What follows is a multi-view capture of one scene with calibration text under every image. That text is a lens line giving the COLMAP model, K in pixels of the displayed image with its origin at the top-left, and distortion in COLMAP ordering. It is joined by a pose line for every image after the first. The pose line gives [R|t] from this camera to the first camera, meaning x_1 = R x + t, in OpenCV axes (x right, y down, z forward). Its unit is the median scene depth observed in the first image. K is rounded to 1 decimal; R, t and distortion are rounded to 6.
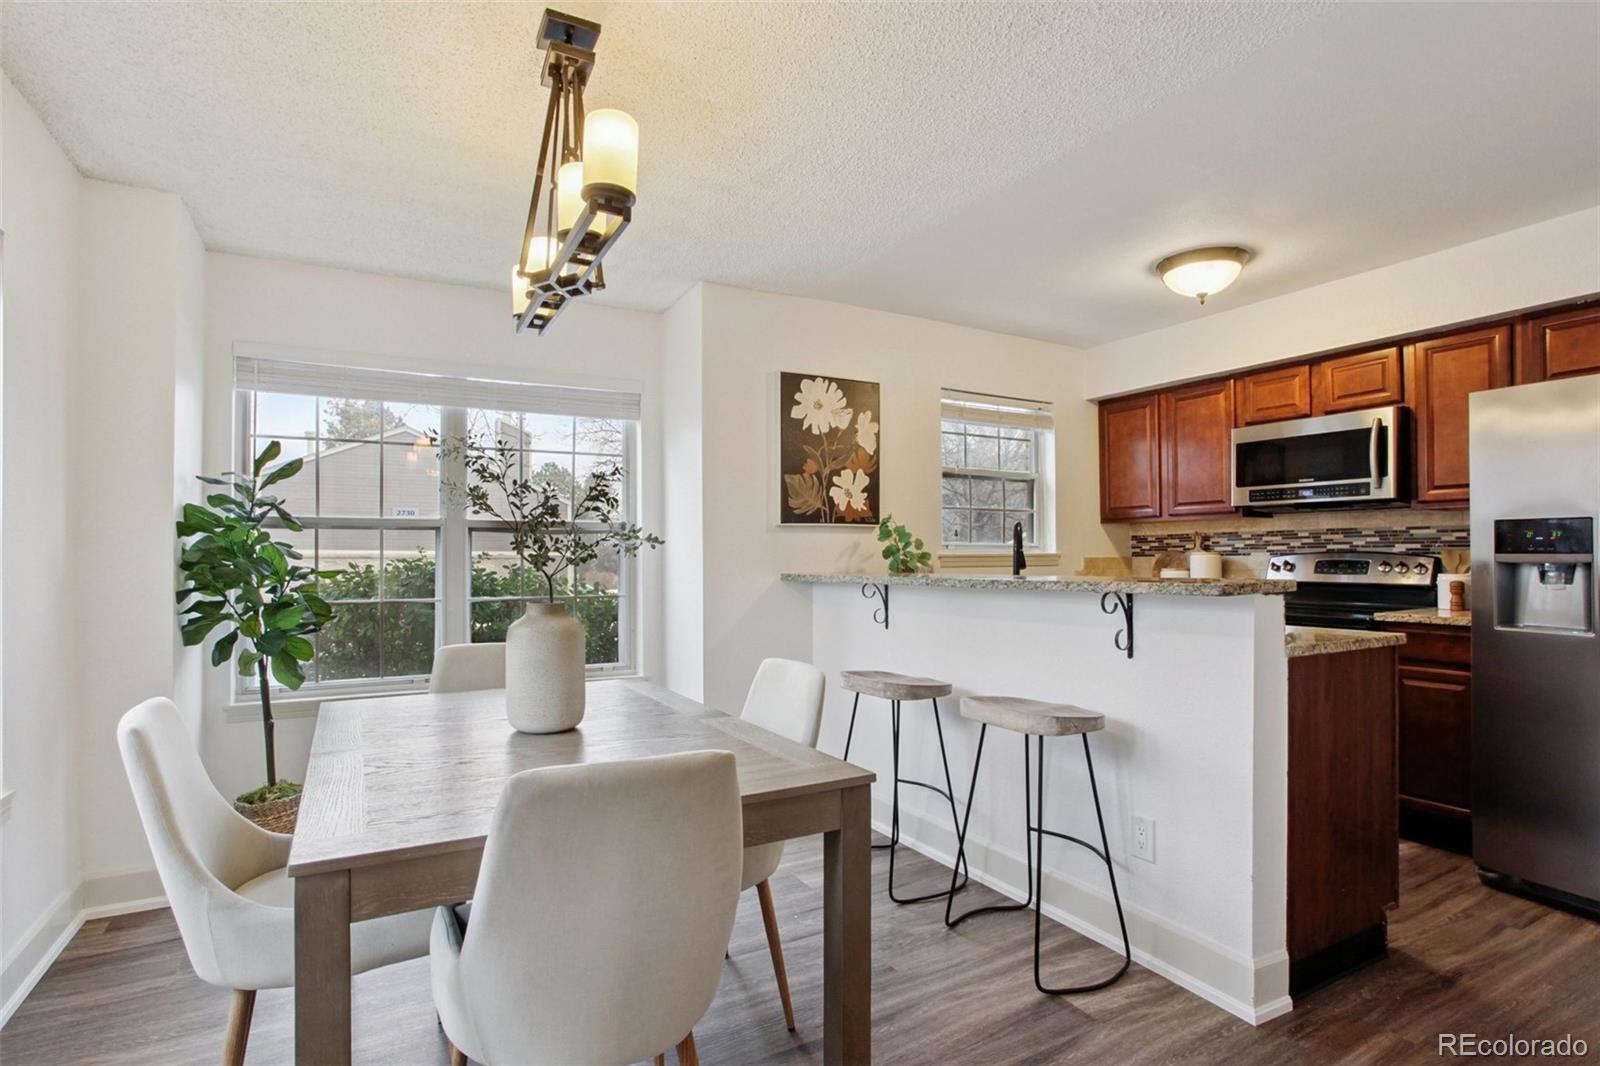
lens RADIAL K [[791.4, 0, 778.7], [0, 791.4, 551.6], [0, 0, 1]] dist [-0.066084, 0.031137]
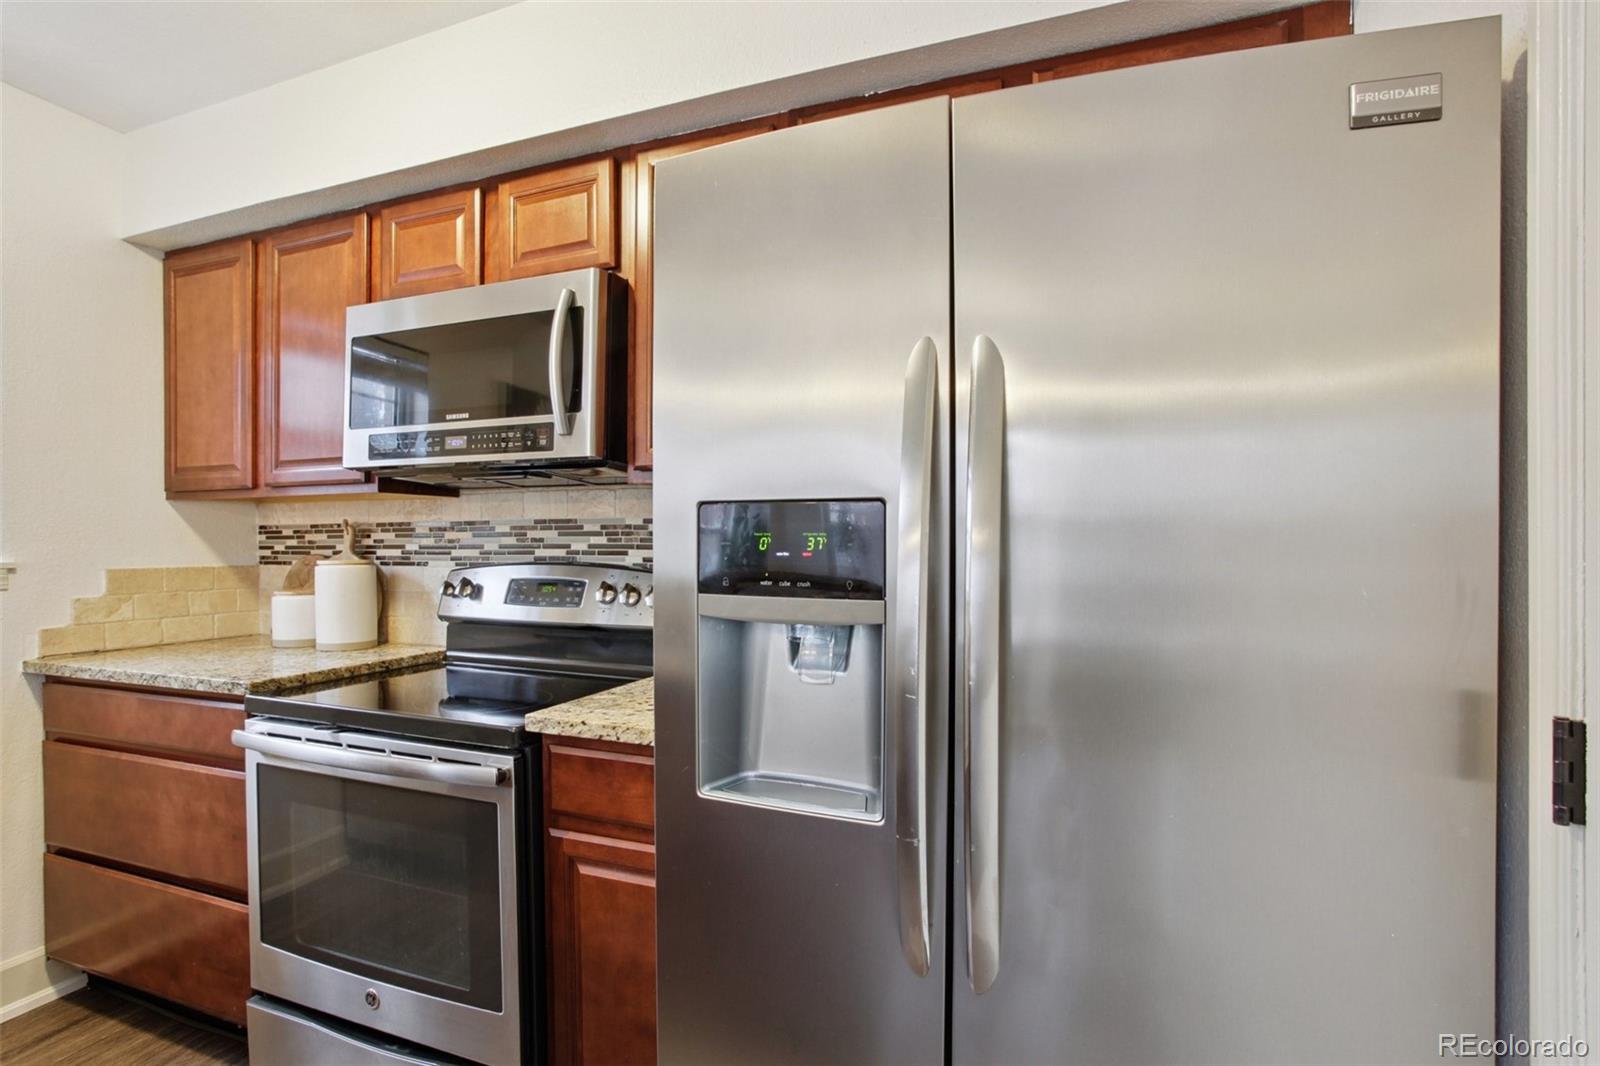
lens RADIAL K [[791.4, 0, 781.8], [0, 791.4, 542.7], [0, 0, 1]] dist [-0.066084, 0.031137]
pose [[0.769370, 0.004565, 0.638787, 0.515750], [-0.007240, 0.999973, 0.001574, -0.016012], [-0.638763, -0.005836, 0.769382, 0.485451]]
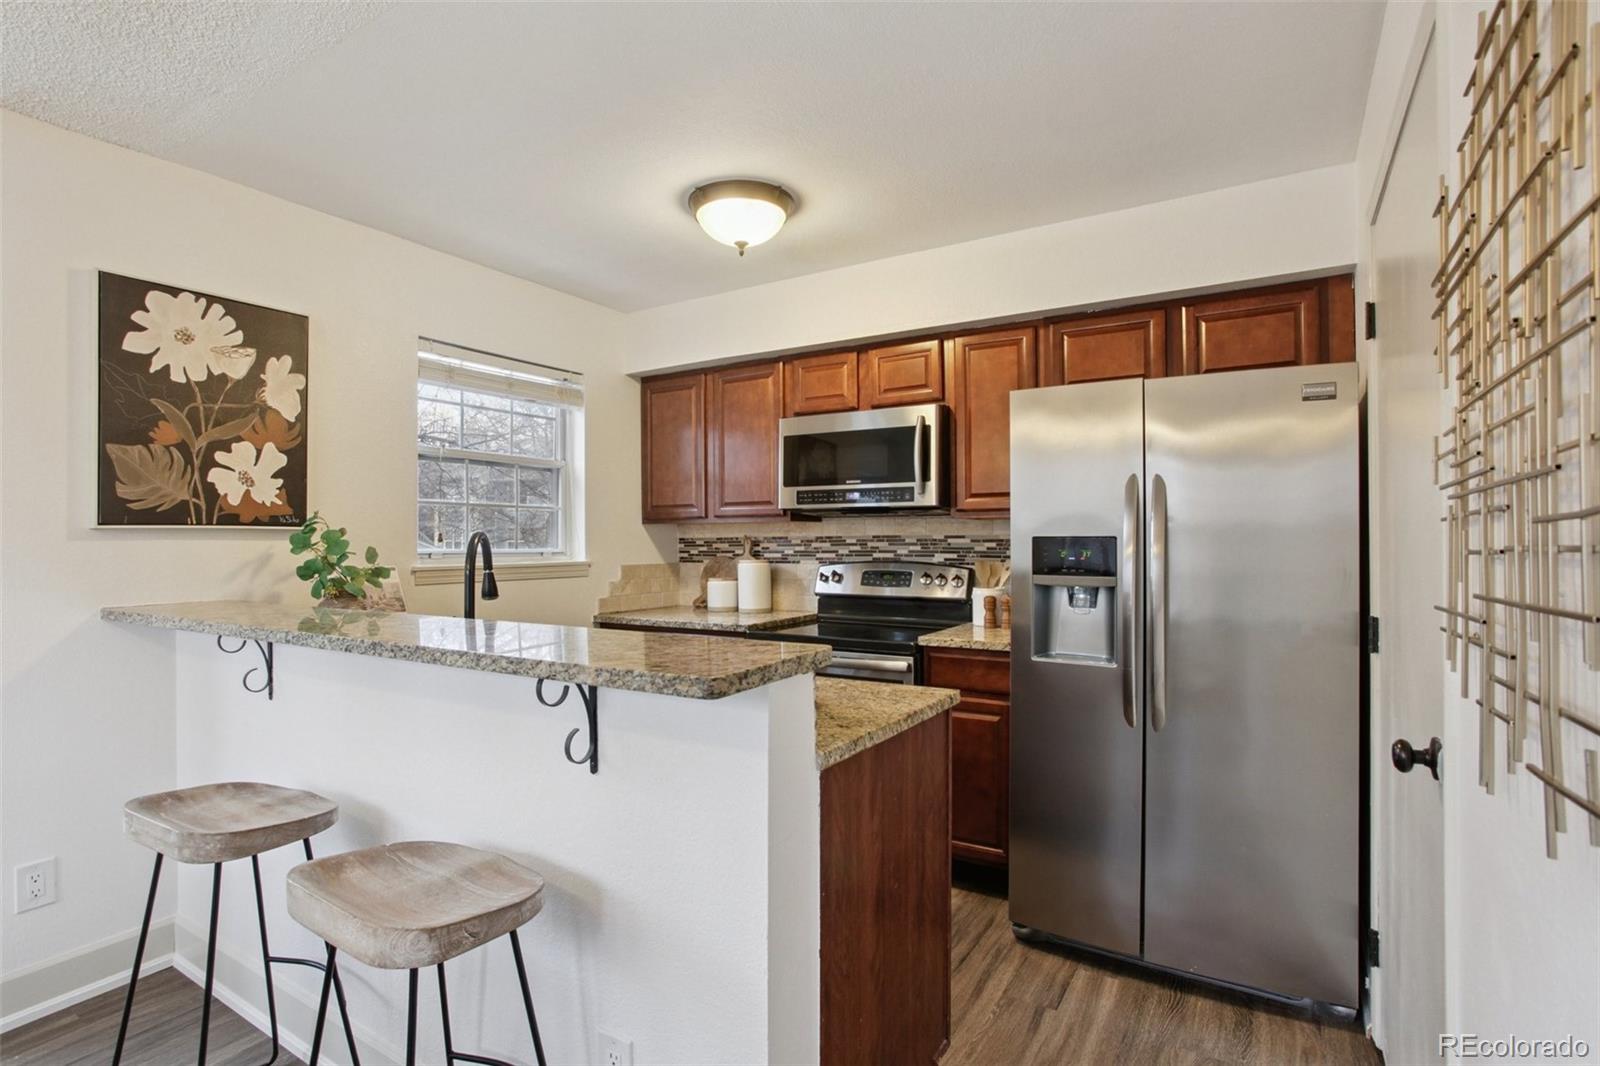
lens RADIAL K [[791.4, 0, 782.9], [0, 791.4, 540.8], [0, 0, 1]] dist [-0.066084, 0.031137]
pose [[0.875205, 0.000848, 0.483752, 0.173729], [-0.002520, 0.999993, 0.002805, -0.027009], [-0.483746, -0.003674, 0.875201, 0.244933]]
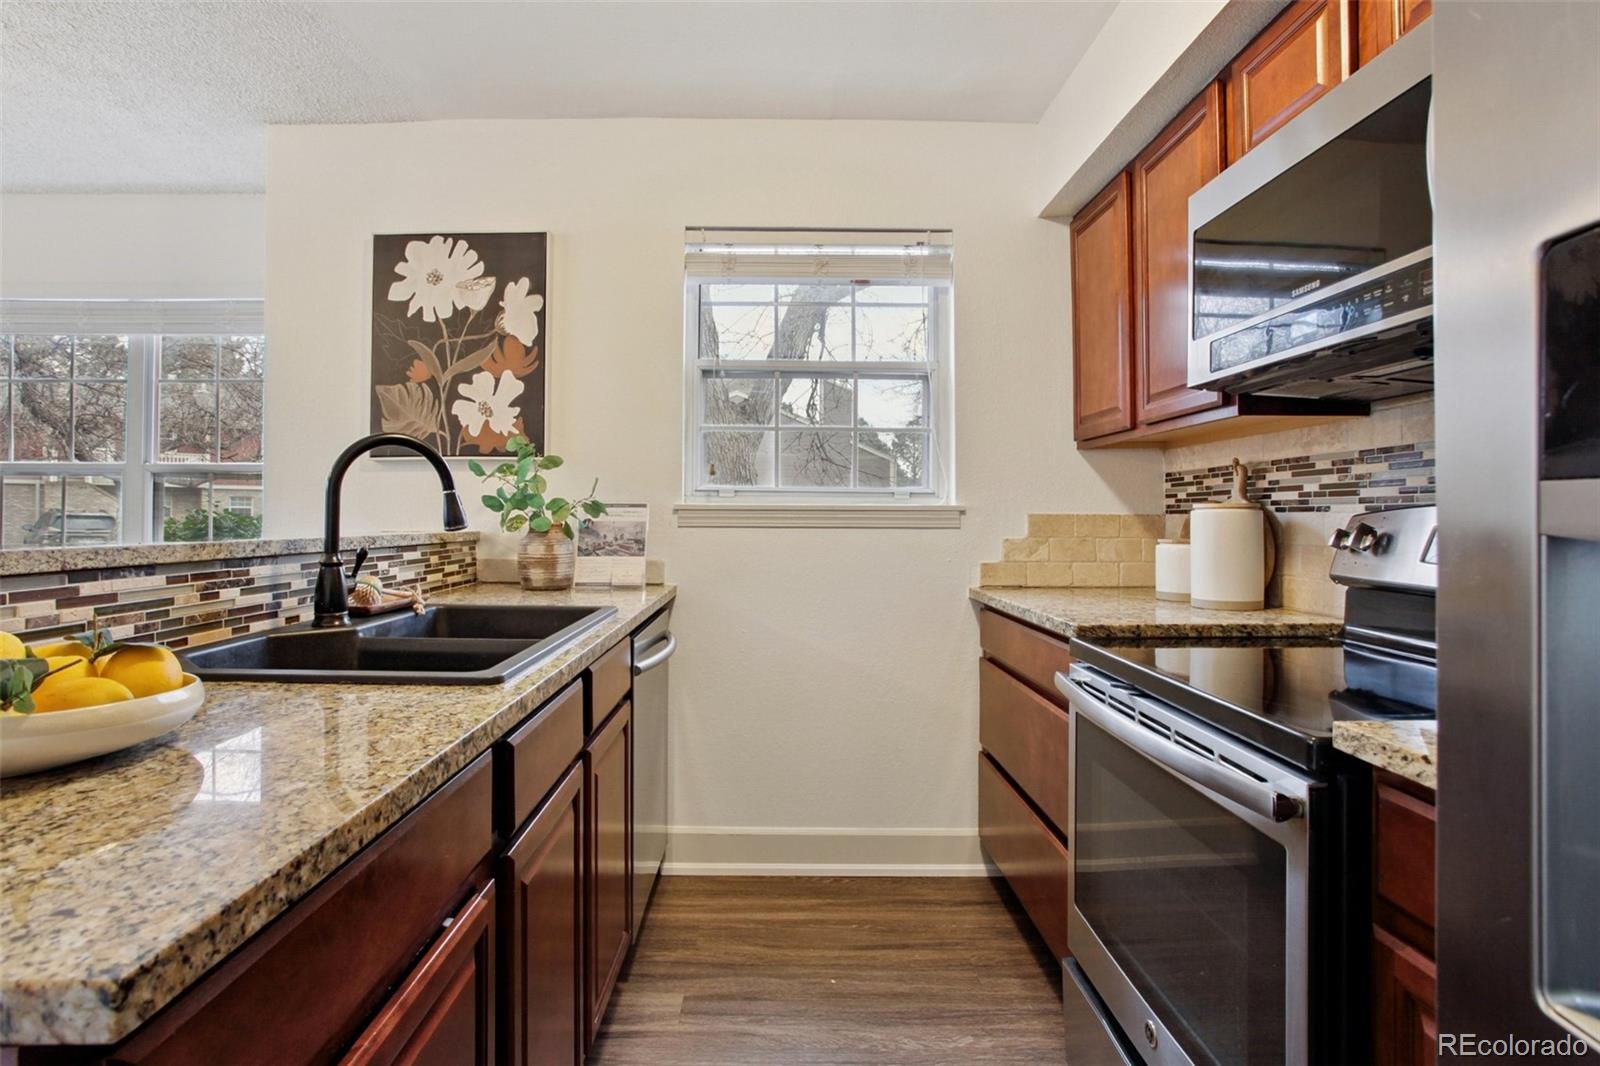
lens RADIAL K [[791.4, 0, 783.5], [0, 791.4, 508.7], [0, 0, 1]] dist [-0.066084, 0.031137]
pose [[0.880980, 0.005312, -0.473124, 0.626237], [-0.006614, 0.999978, -0.001089, 0.006659], [0.473108, 0.004088, 0.880995, 0.576096]]
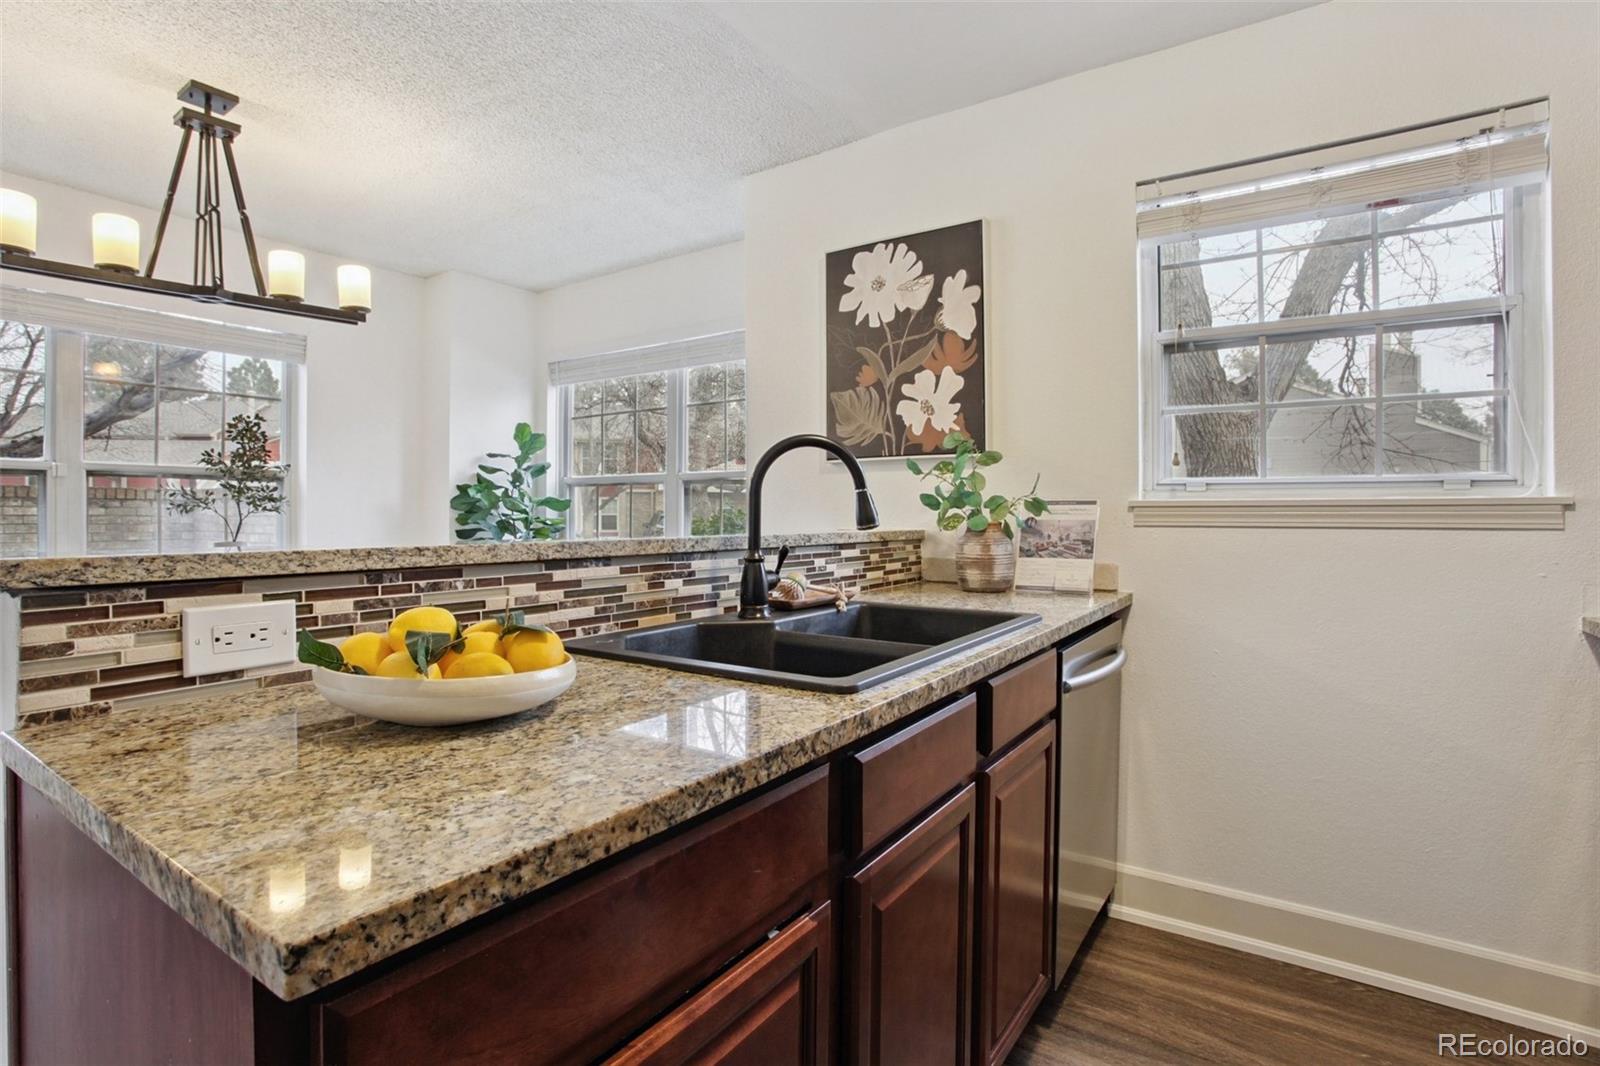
lens RADIAL K [[791.4, 0, 790.0], [0, 791.4, 515.5], [0, 0, 1]] dist [-0.066084, 0.031137]
pose [[0.459099, 0.008108, -0.888348, 0.630383], [0.003065, 0.999938, 0.010710, 0.006896], [0.888380, -0.007640, 0.459046, 0.630302]]
